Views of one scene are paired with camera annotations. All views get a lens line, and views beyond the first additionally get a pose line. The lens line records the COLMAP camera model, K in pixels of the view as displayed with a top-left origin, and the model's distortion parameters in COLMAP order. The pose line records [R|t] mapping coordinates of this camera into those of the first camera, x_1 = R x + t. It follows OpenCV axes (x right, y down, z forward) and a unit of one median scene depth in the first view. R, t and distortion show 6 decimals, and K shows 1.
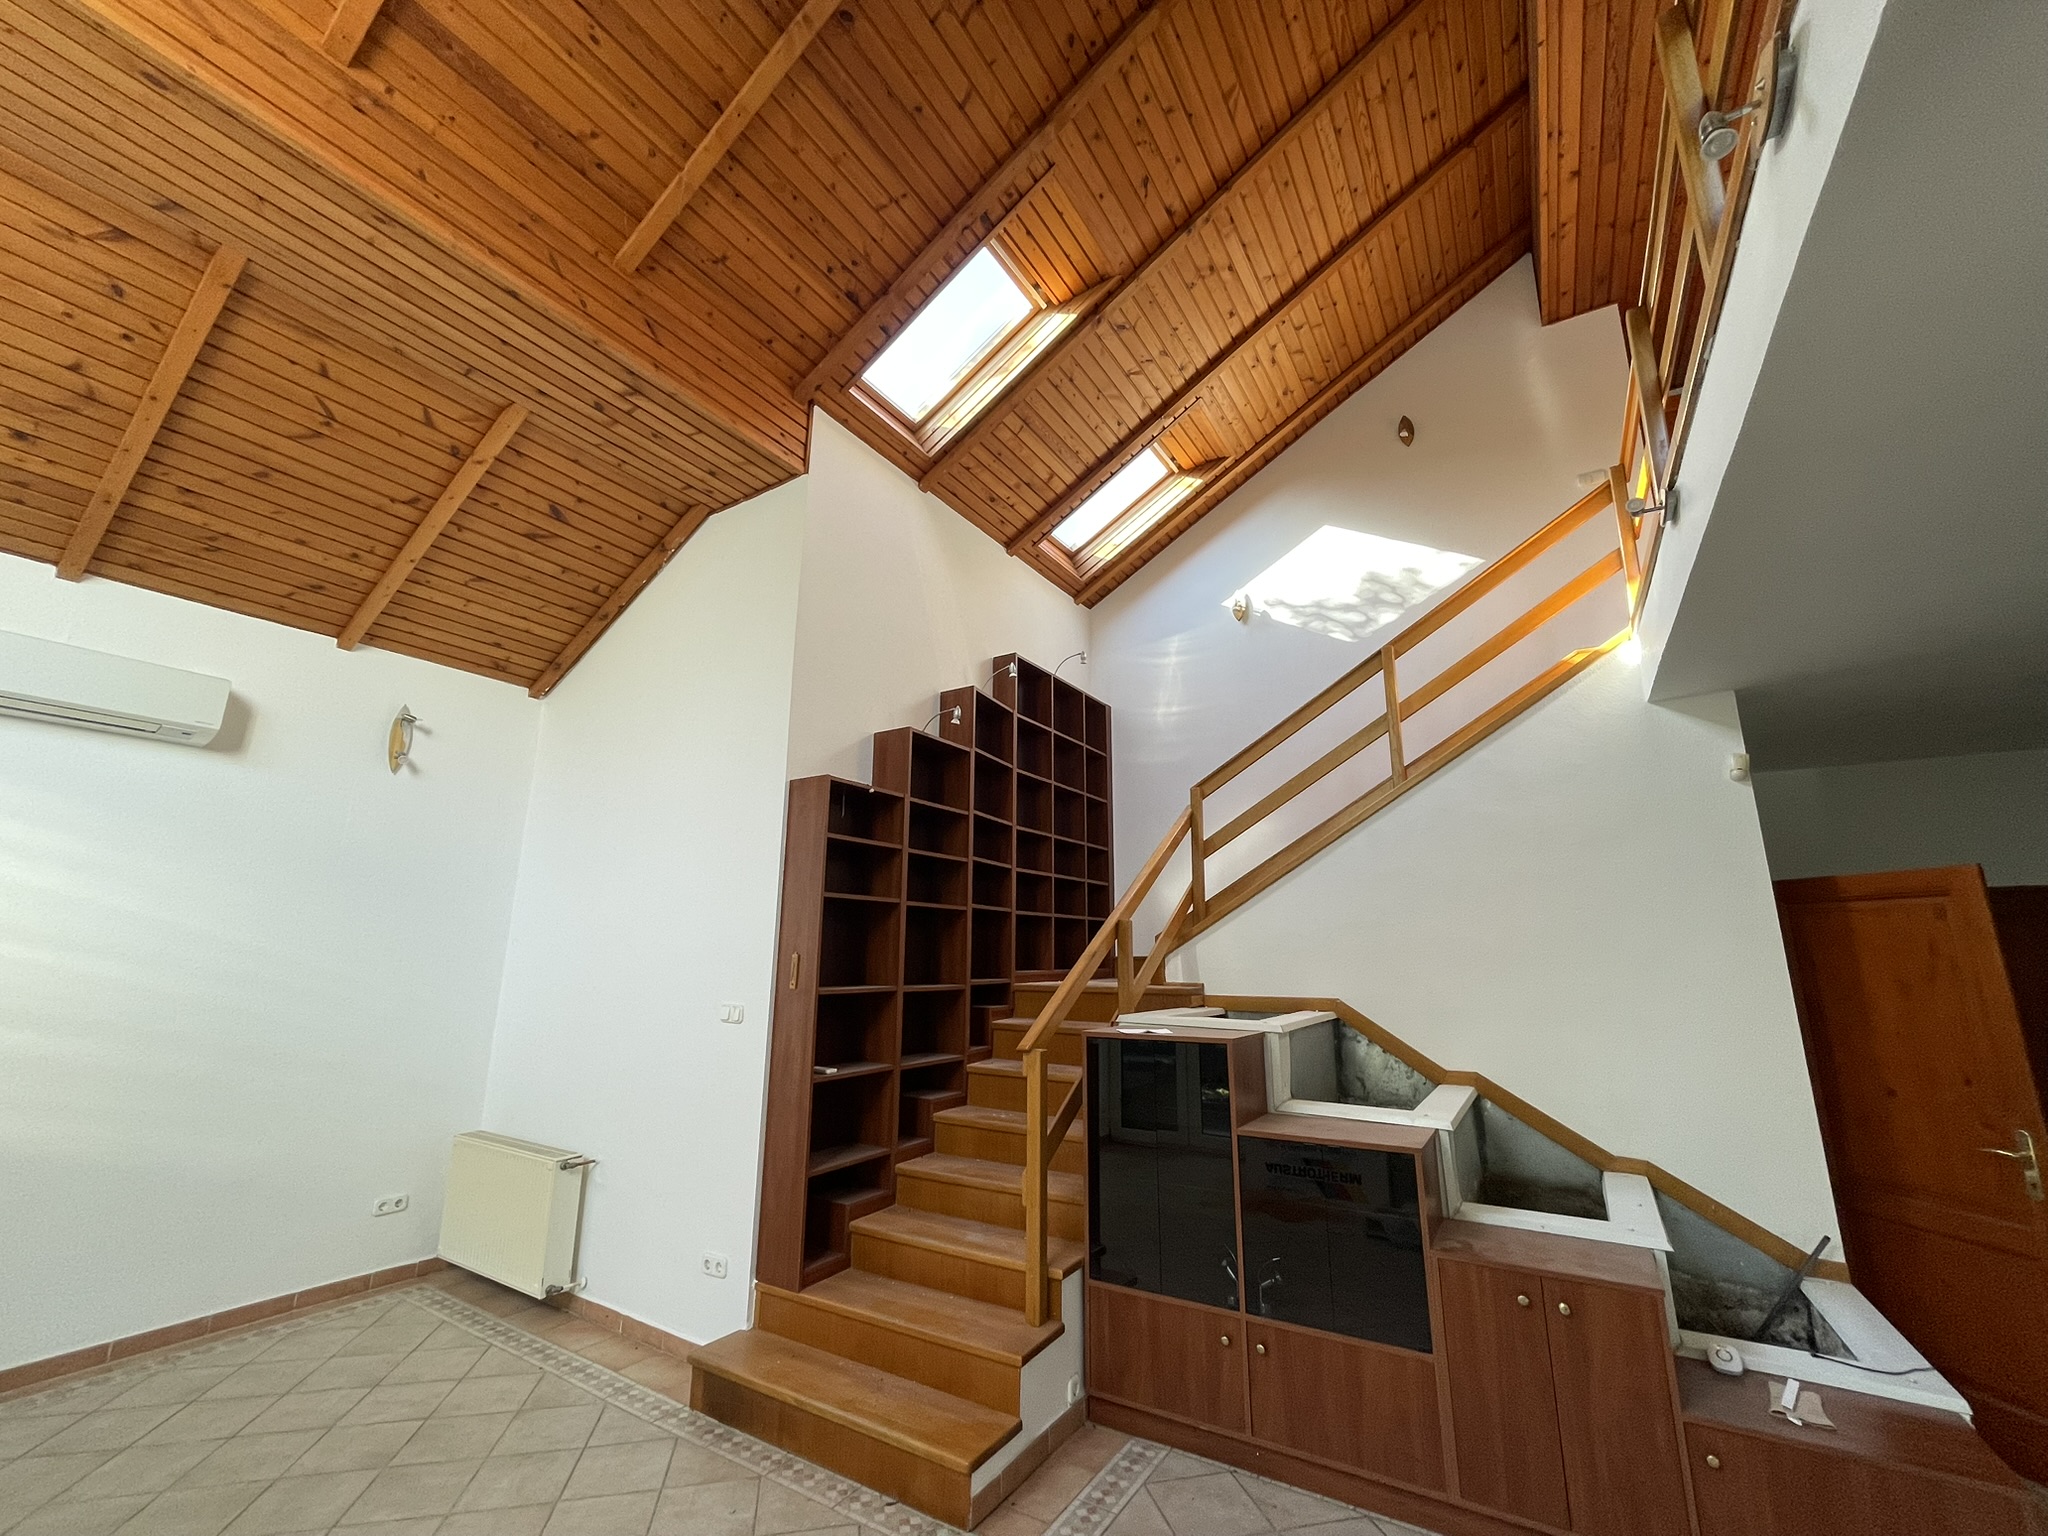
lens RADIAL K [[826.4, 0, 1027.0], [0, 826.4, 763.8], [0, 0, 1]] dist [-0.000729, -0.000225]
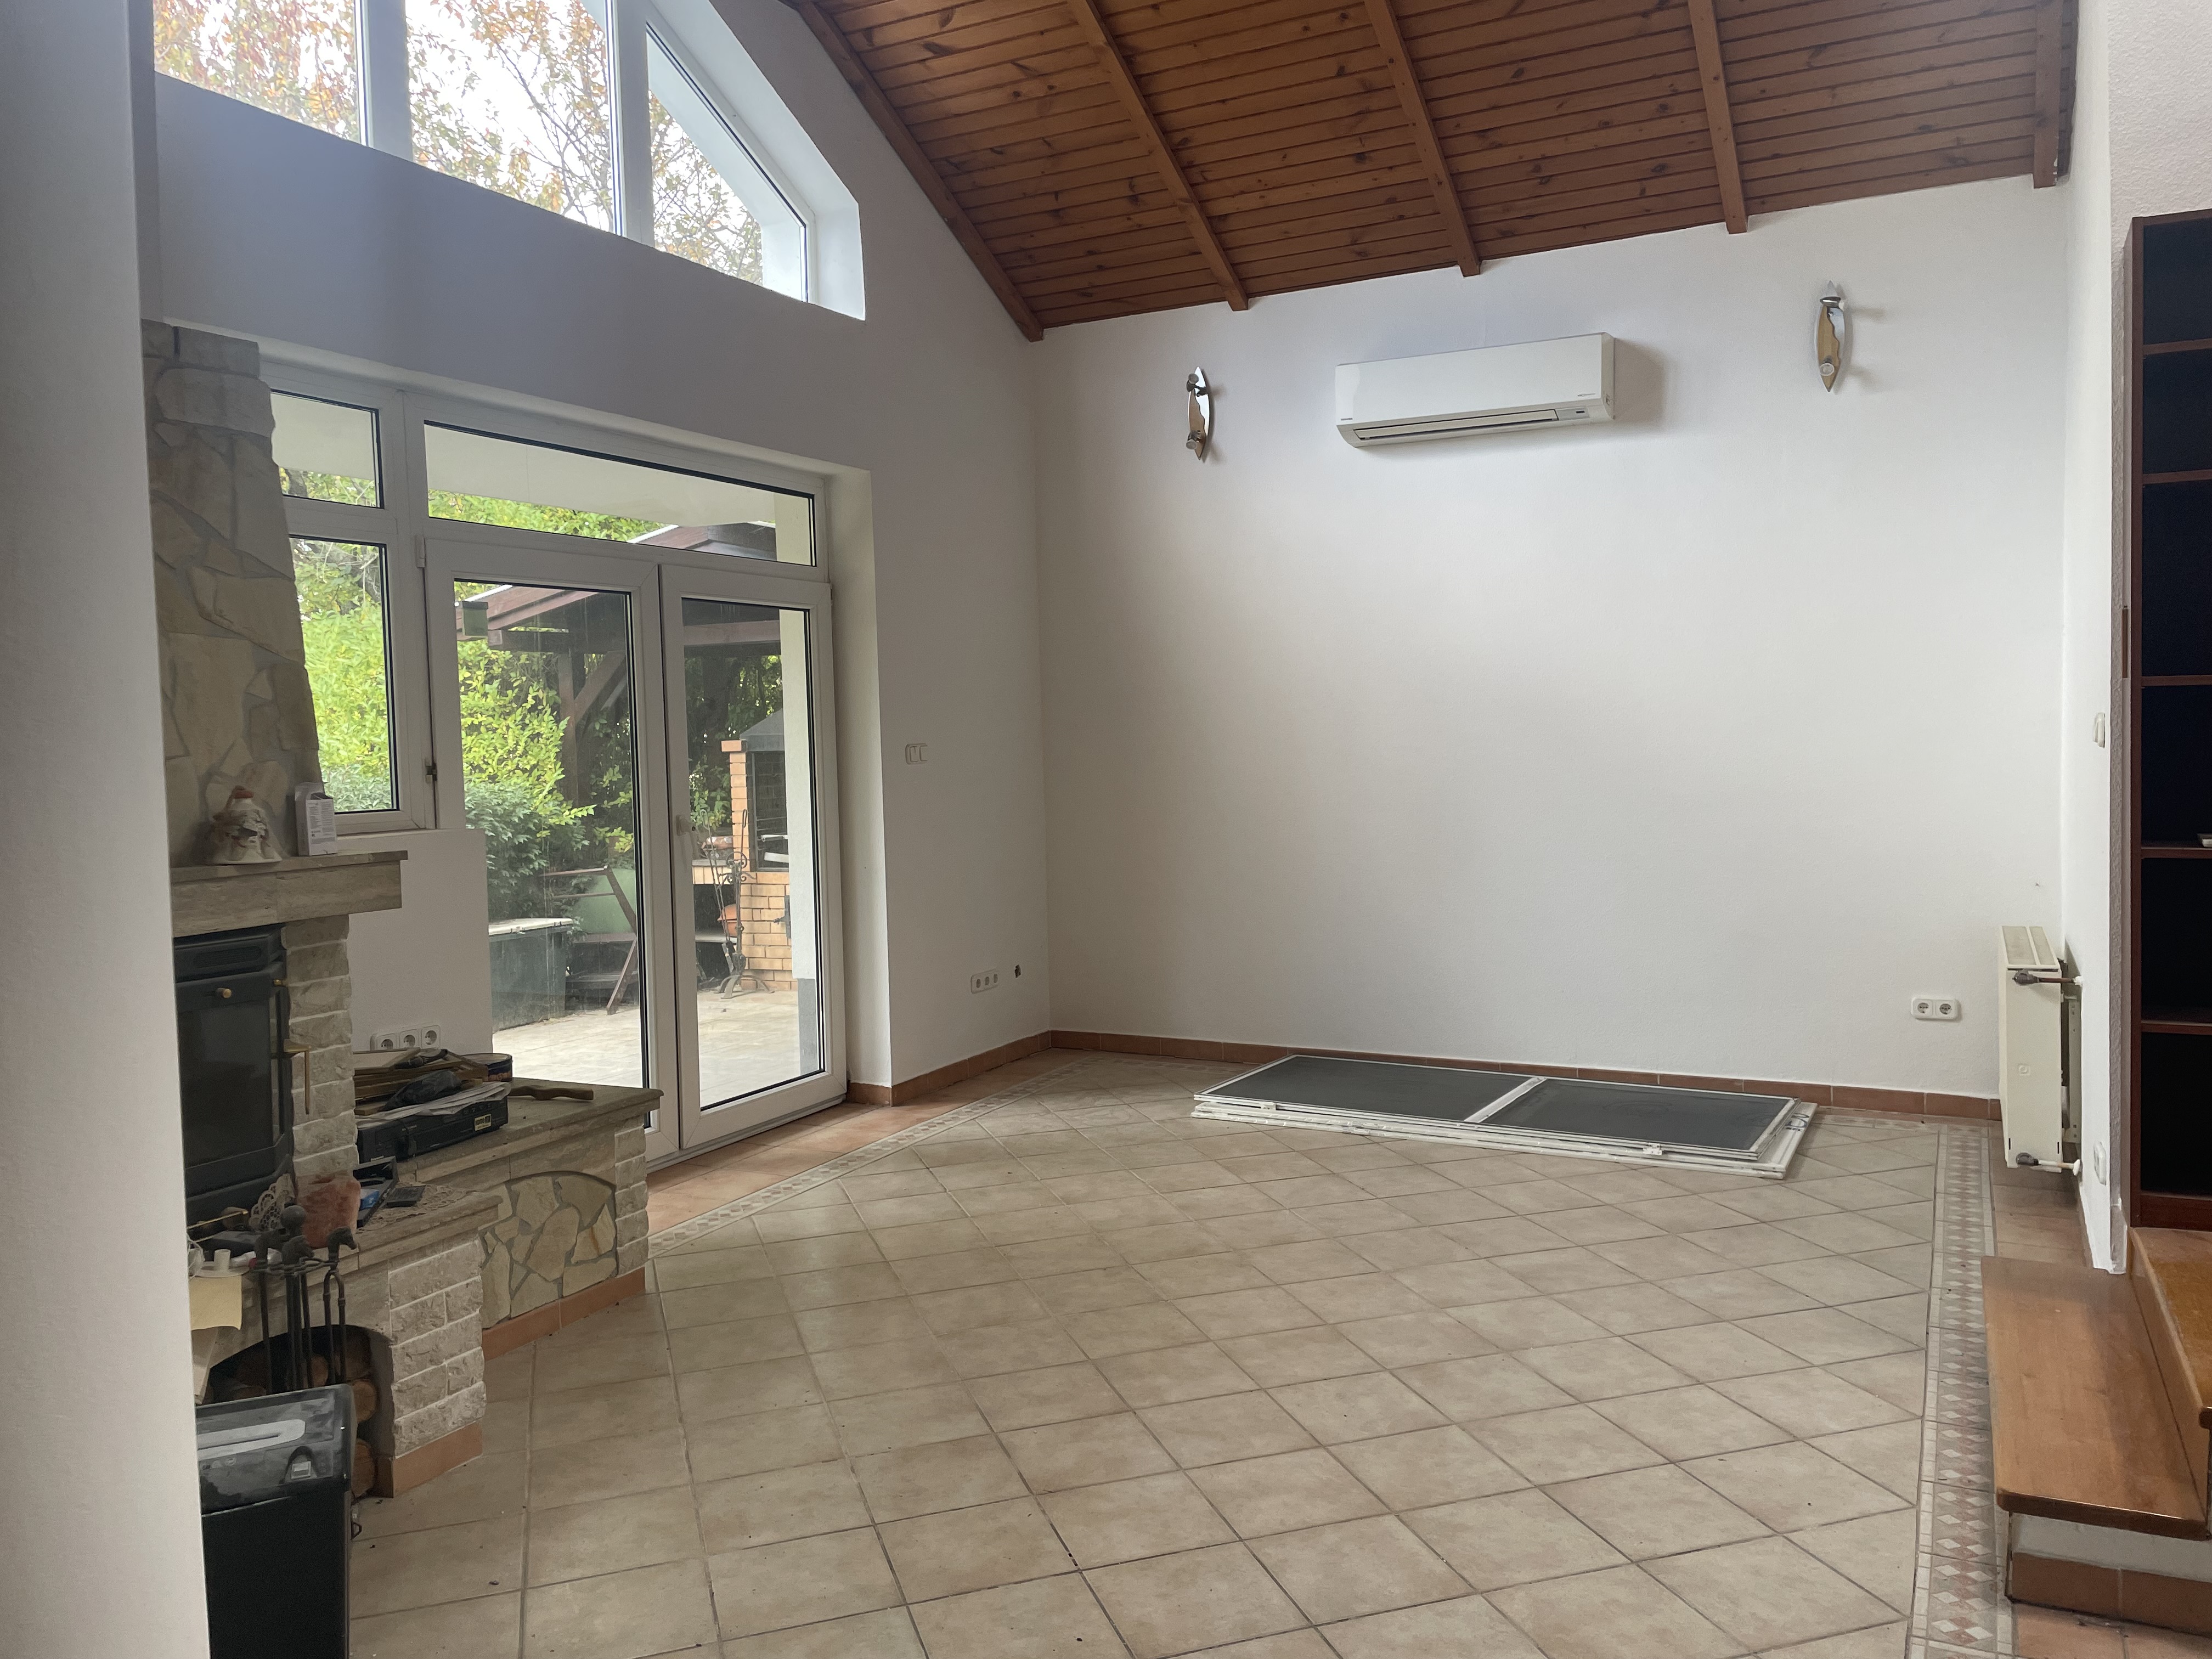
lens RADIAL K [[1656.1, 0, 1114.4], [0, 1656.1, 810.9], [0, 0, 1]] dist [0.065678, -0.061737]
pose [[0.094611, 0.039555, -0.994728, 0.629493], [0.250534, 0.966105, 0.062246, 0.128685], [0.963474, -0.255102, 0.081494, 0.299550]]
